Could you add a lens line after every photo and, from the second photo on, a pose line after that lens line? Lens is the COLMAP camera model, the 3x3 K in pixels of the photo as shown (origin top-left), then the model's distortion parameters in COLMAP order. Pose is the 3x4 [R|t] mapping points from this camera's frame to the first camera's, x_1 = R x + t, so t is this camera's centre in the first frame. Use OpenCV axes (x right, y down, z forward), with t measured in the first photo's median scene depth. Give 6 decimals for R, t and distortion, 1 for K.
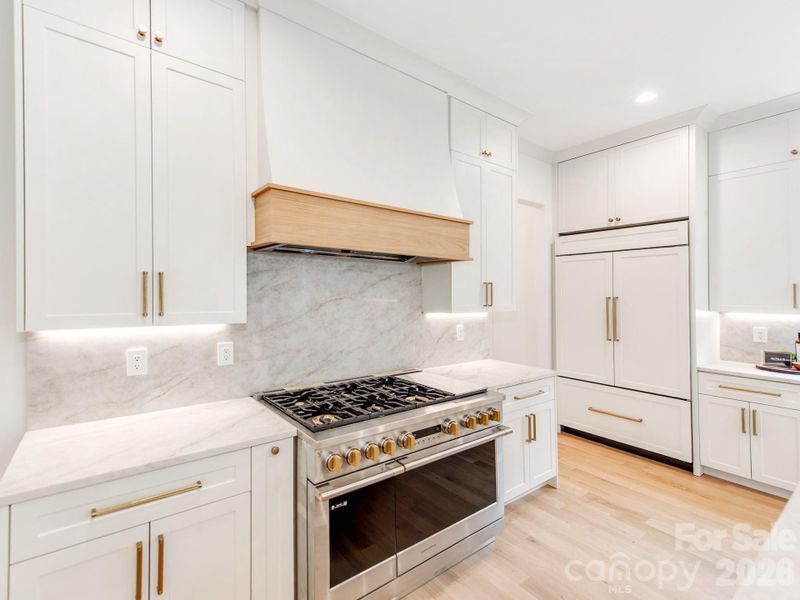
lens RADIAL K [[340.2, 0, 370.1], [0, 340.2, 293.8], [0, 0, 1]] dist [0.016325, -0.000253]
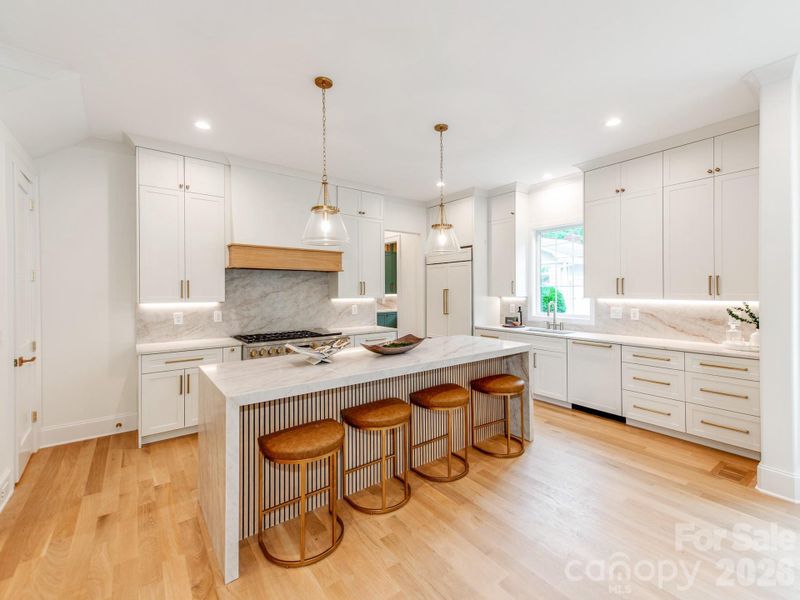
lens RADIAL K [[357.1, 0, 399.6], [0, 357.1, 291.1], [0, 0, 1]] dist [0.017721, -0.000249]
pose [[0.999747, -0.008599, -0.020802, 0.704041], [0.008754, 0.999934, 0.007409, 0.004910], [0.020737, -0.007589, 0.999756, -1.134248]]
